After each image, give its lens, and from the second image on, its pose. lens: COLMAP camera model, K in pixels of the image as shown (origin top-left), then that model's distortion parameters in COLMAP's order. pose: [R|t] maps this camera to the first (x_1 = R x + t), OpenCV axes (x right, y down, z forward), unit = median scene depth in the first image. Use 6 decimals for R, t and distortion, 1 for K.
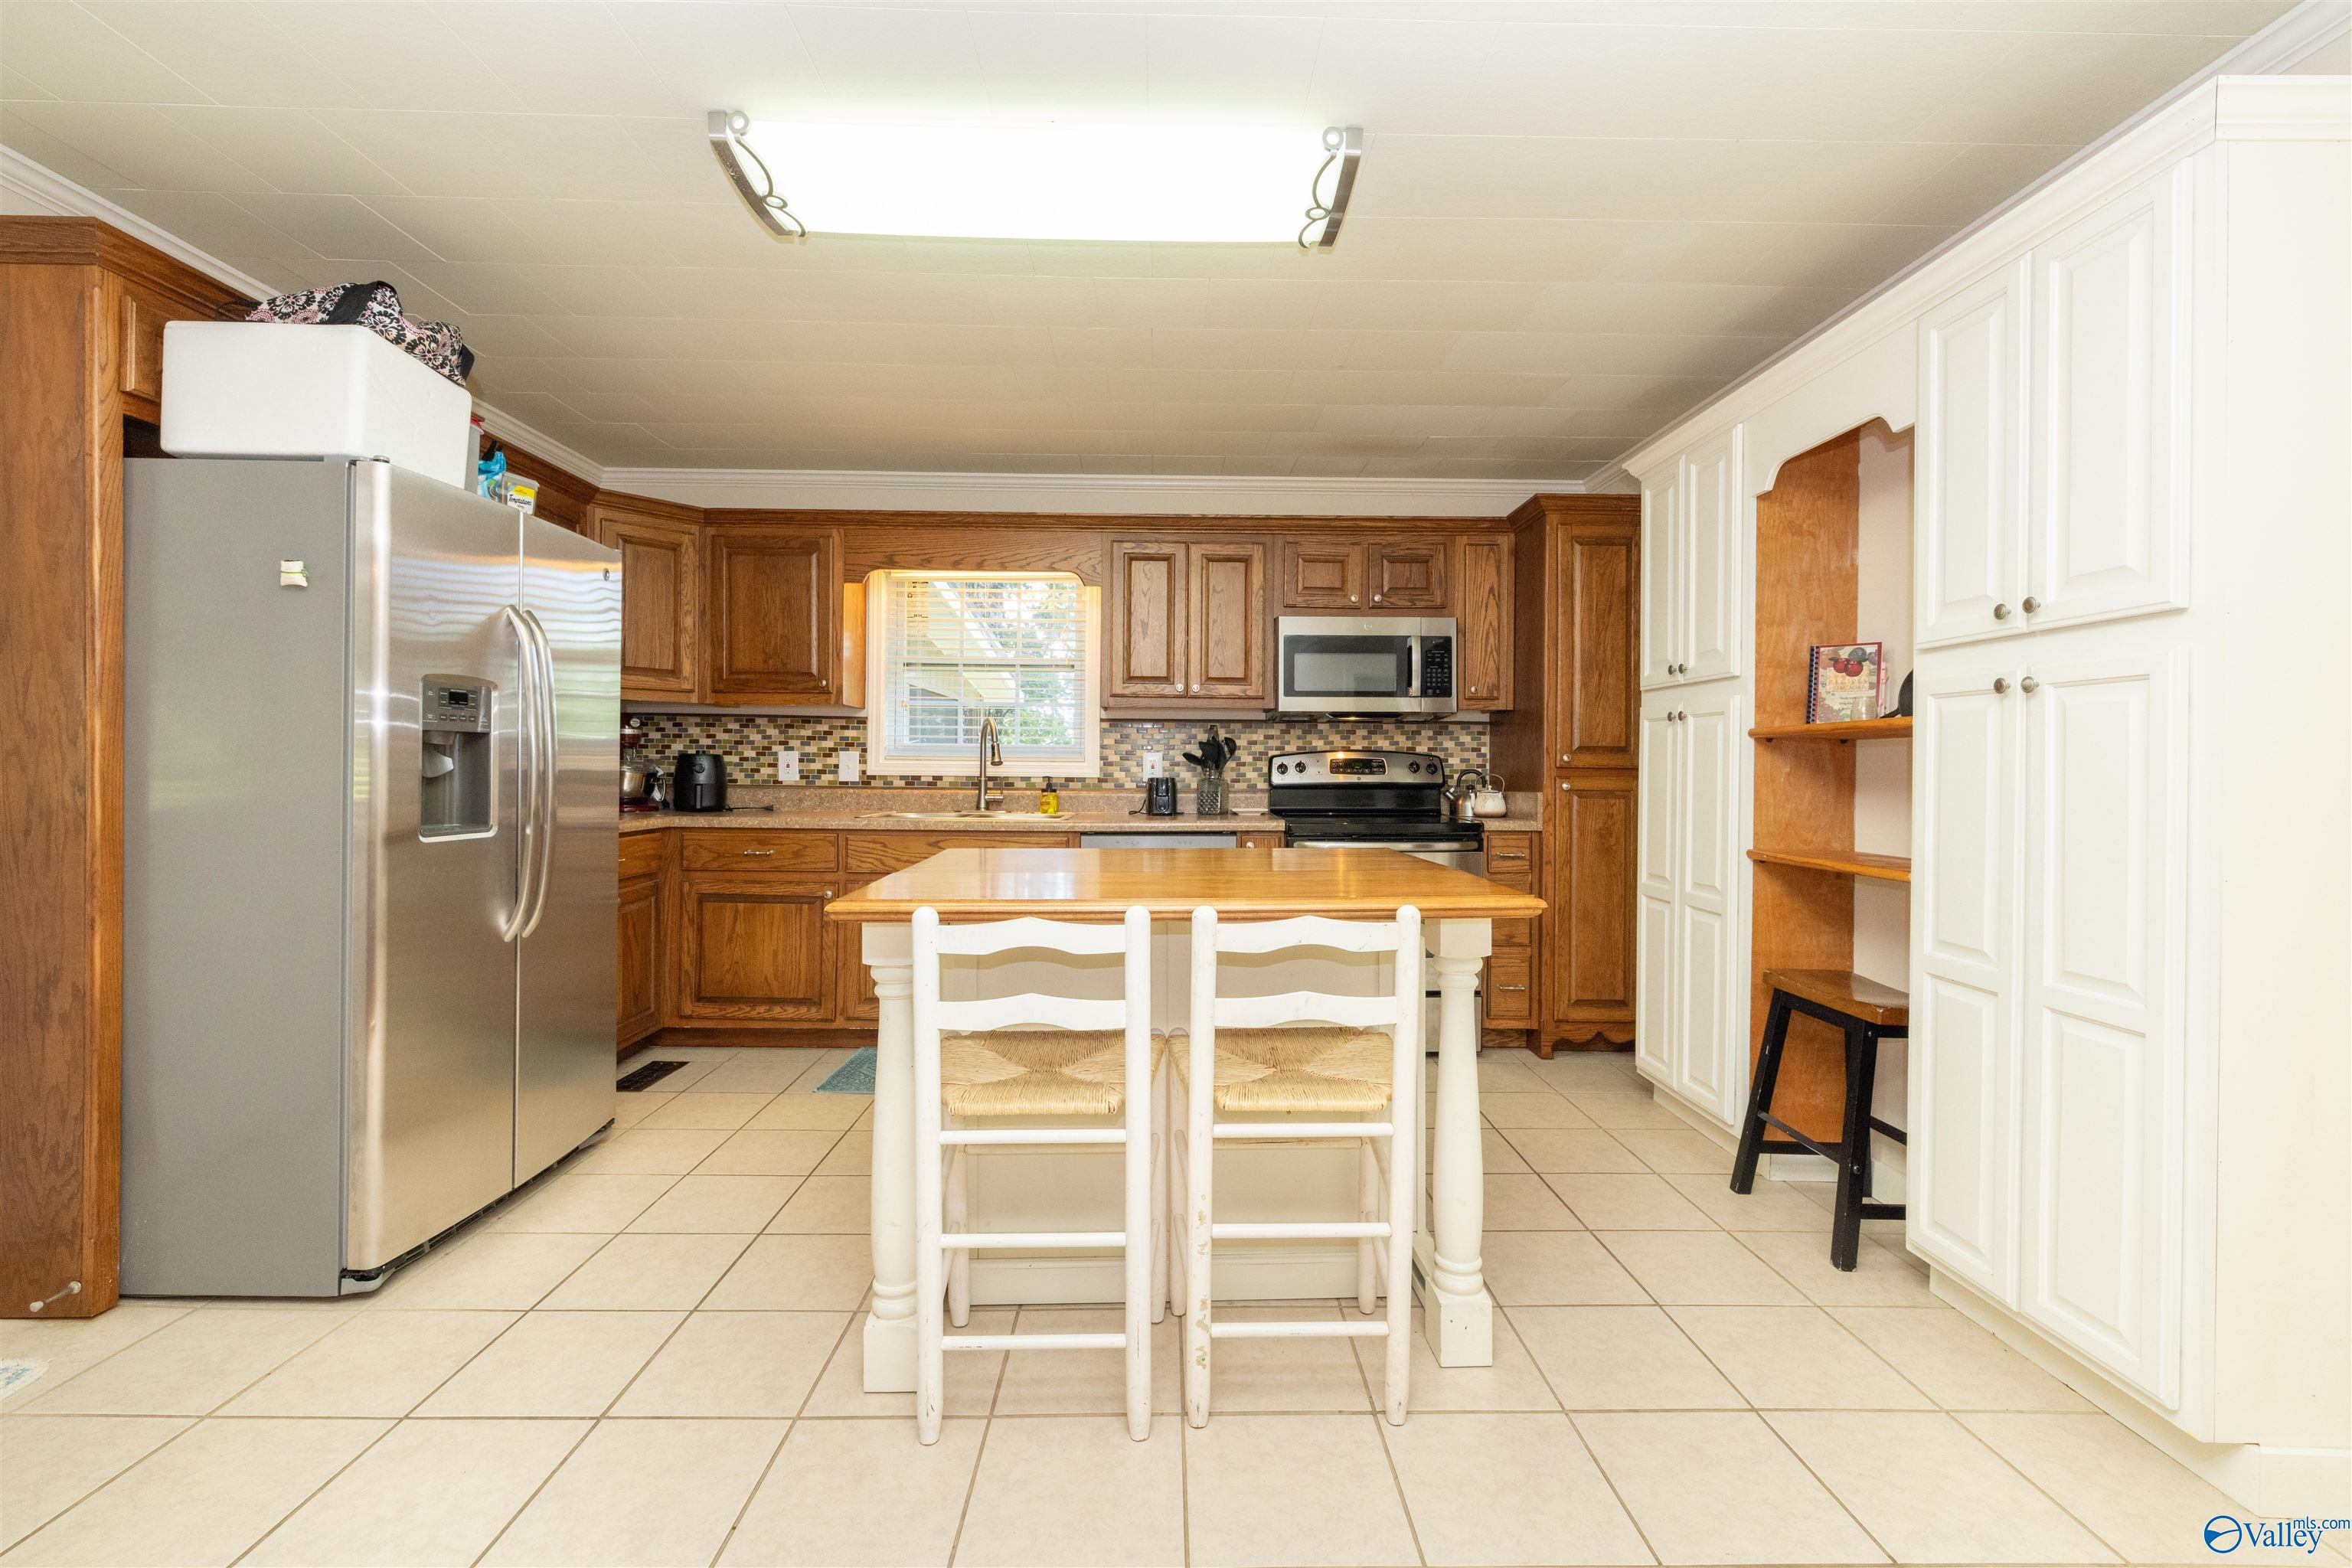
lens RADIAL K [[988.7, 0, 1166.6], [0, 988.7, 769.1], [0, 0, 1]] dist [0.000138, 0.001249]
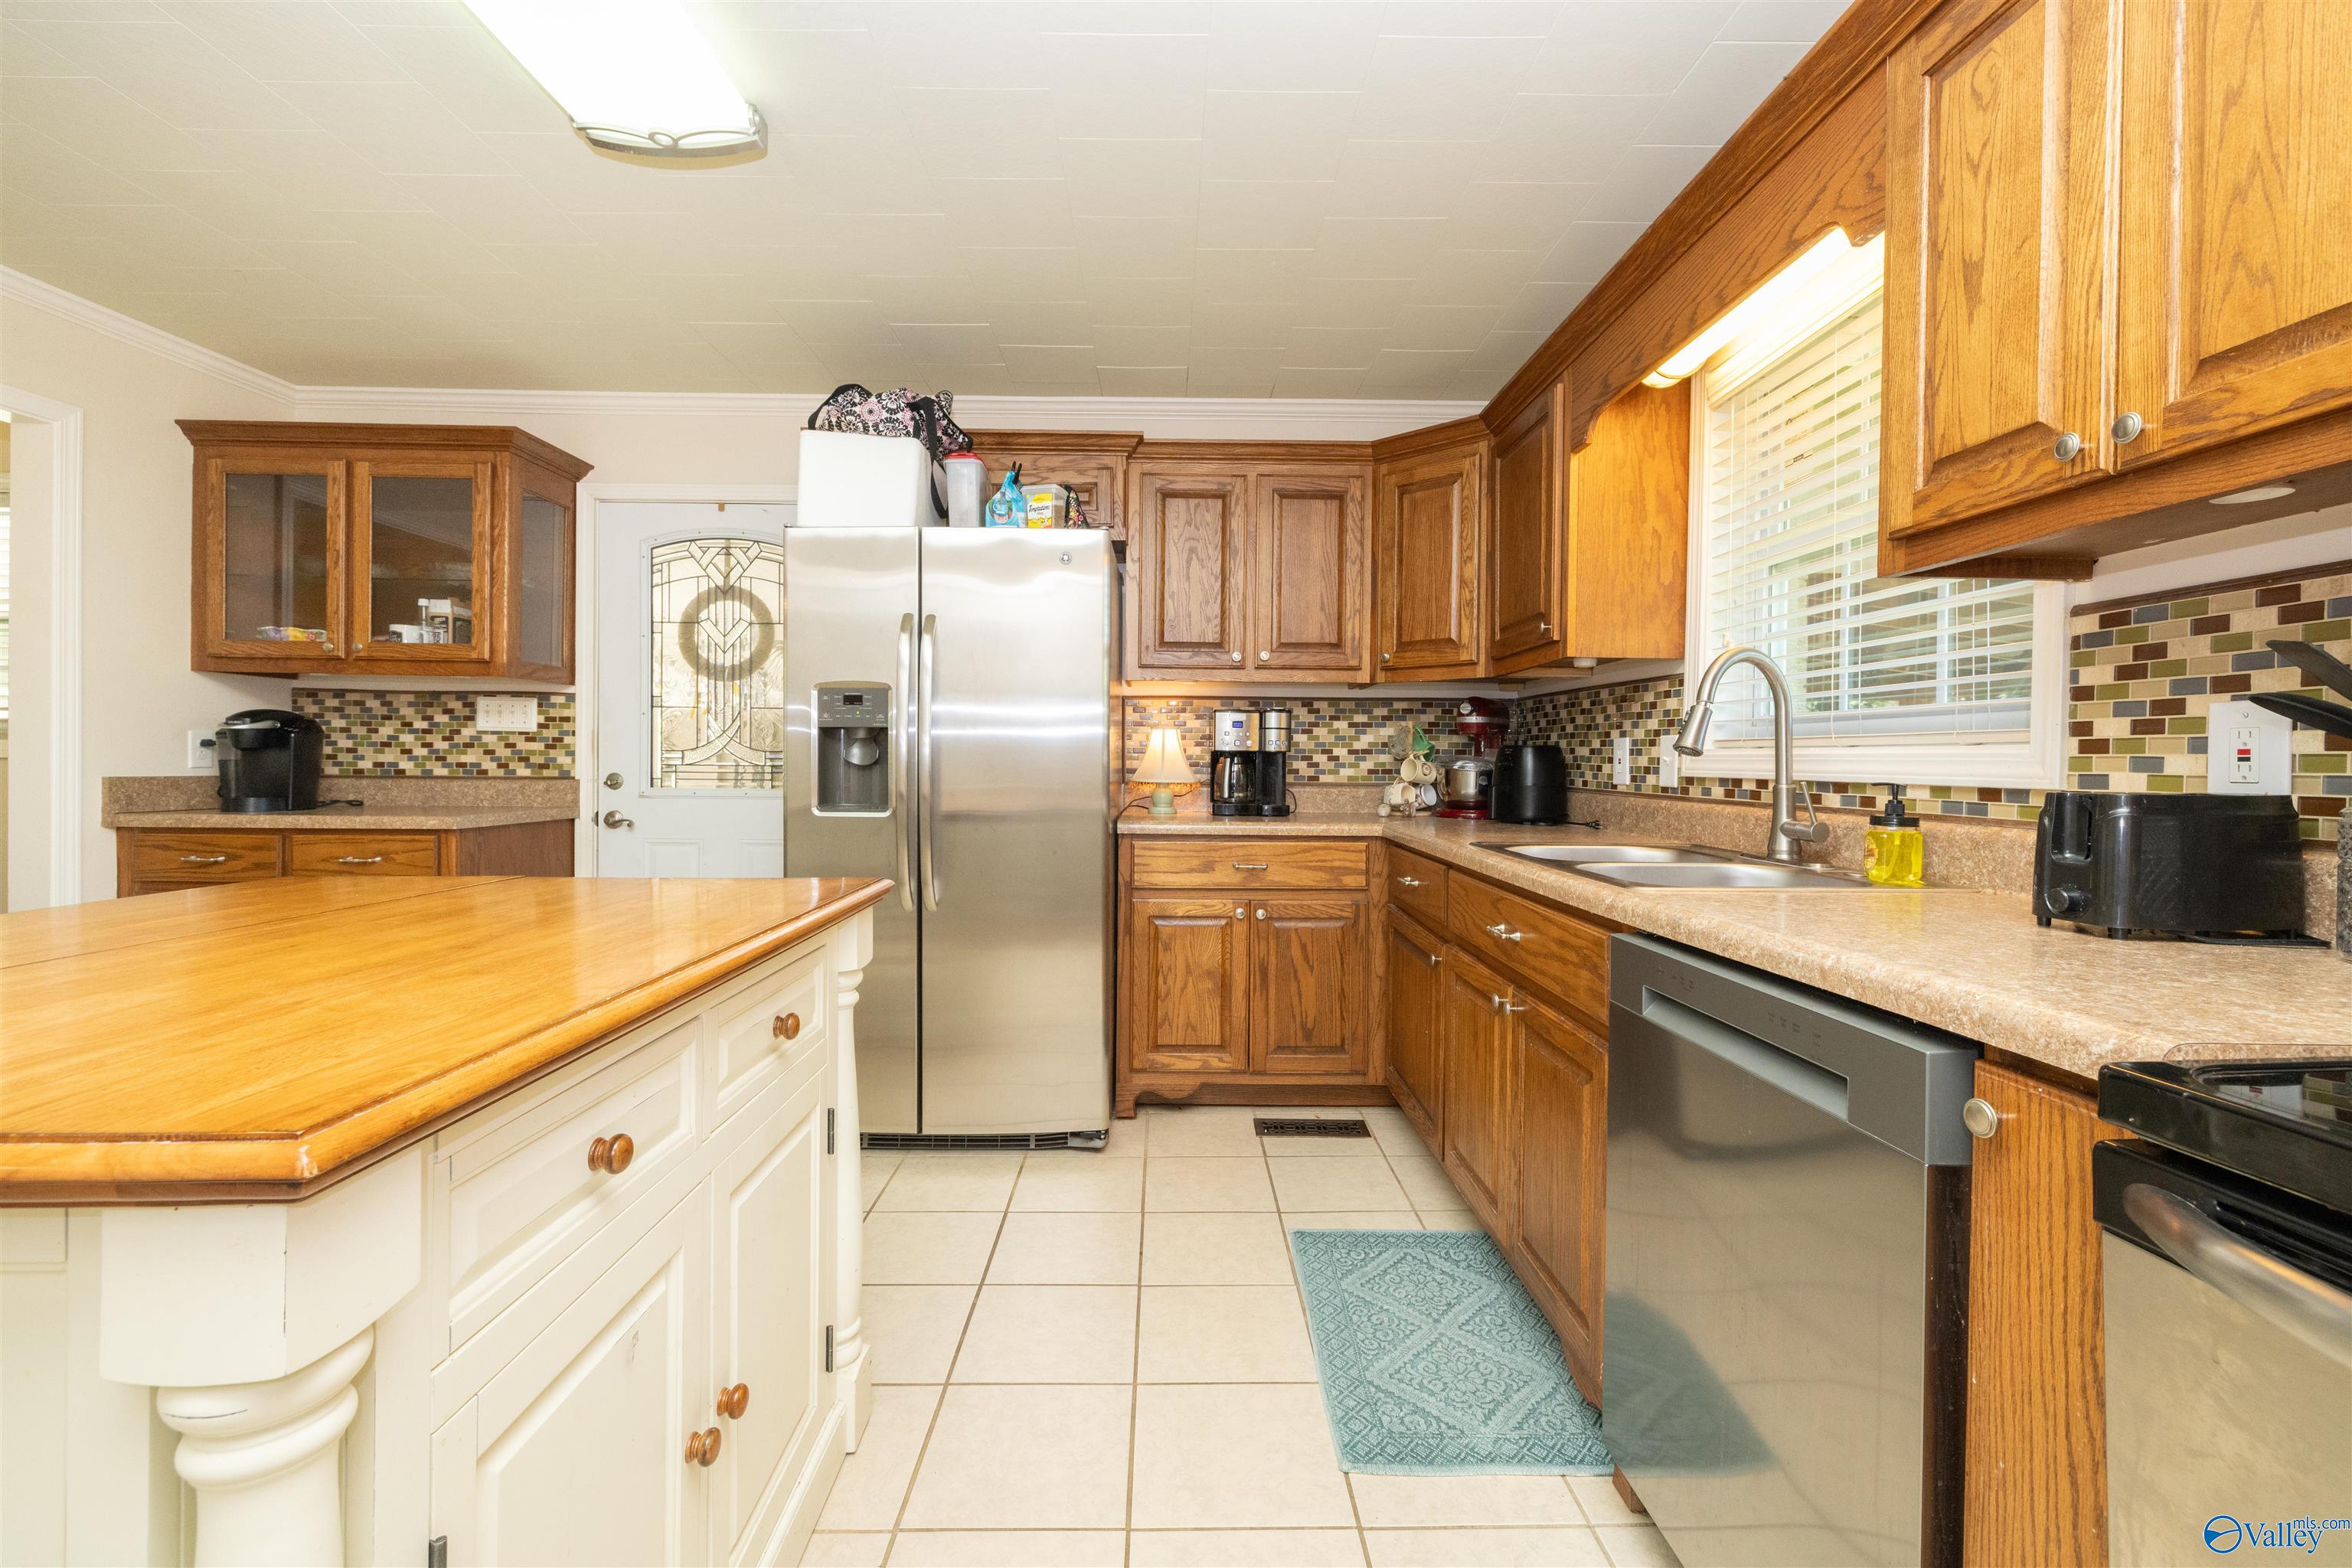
lens RADIAL K [[988.7, 0, 1169.6], [0, 988.7, 767.7], [0, 0, 1]] dist [0.000138, 0.001249]
pose [[0.003509, -0.001341, -0.999993, 0.274039], [-0.010497, 0.999944, -0.001378, 0.005278], [0.999939, 0.010502, 0.003495, 0.762248]]
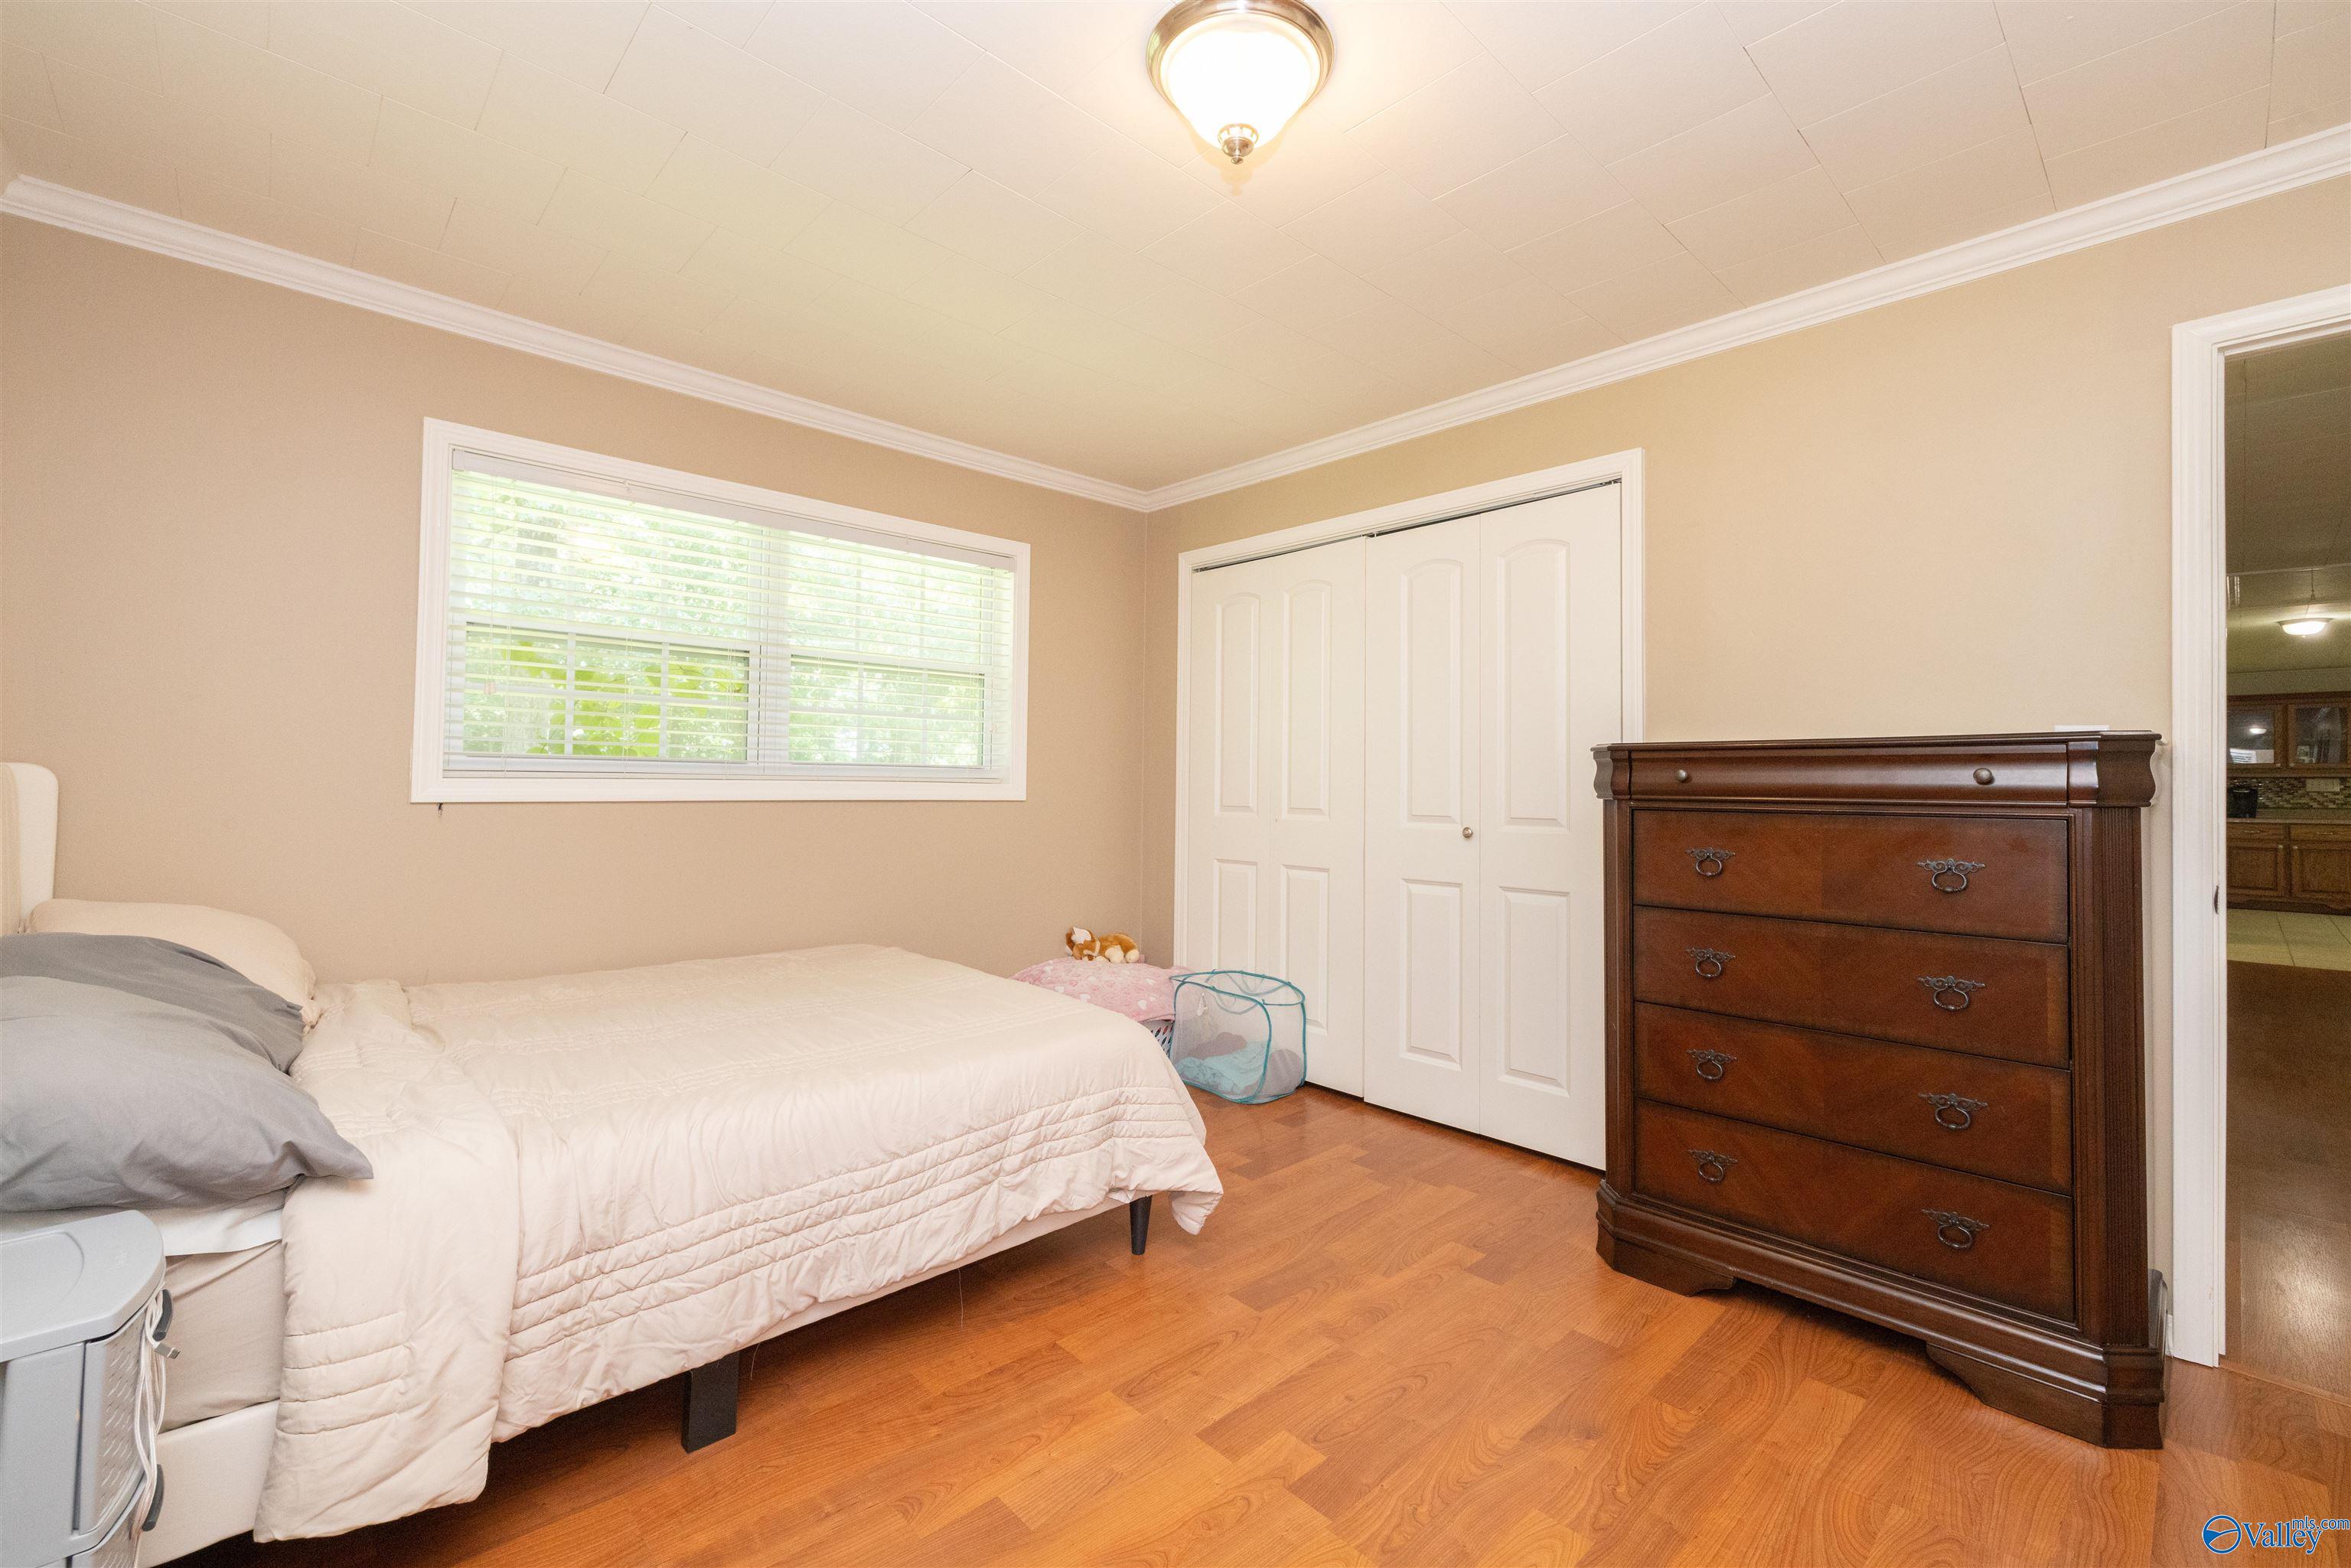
lens RADIAL K [[988.3, 0, 1173.3], [0, 988.3, 775.0], [0, 0, 1]] dist [0.000138, 0.001249]
pose [[-0.737350, -0.018880, -0.675247, 3.129009], [-0.009261, 0.999798, -0.017841, 0.006944], [0.675447, -0.006902, -0.737376, 0.056852]]
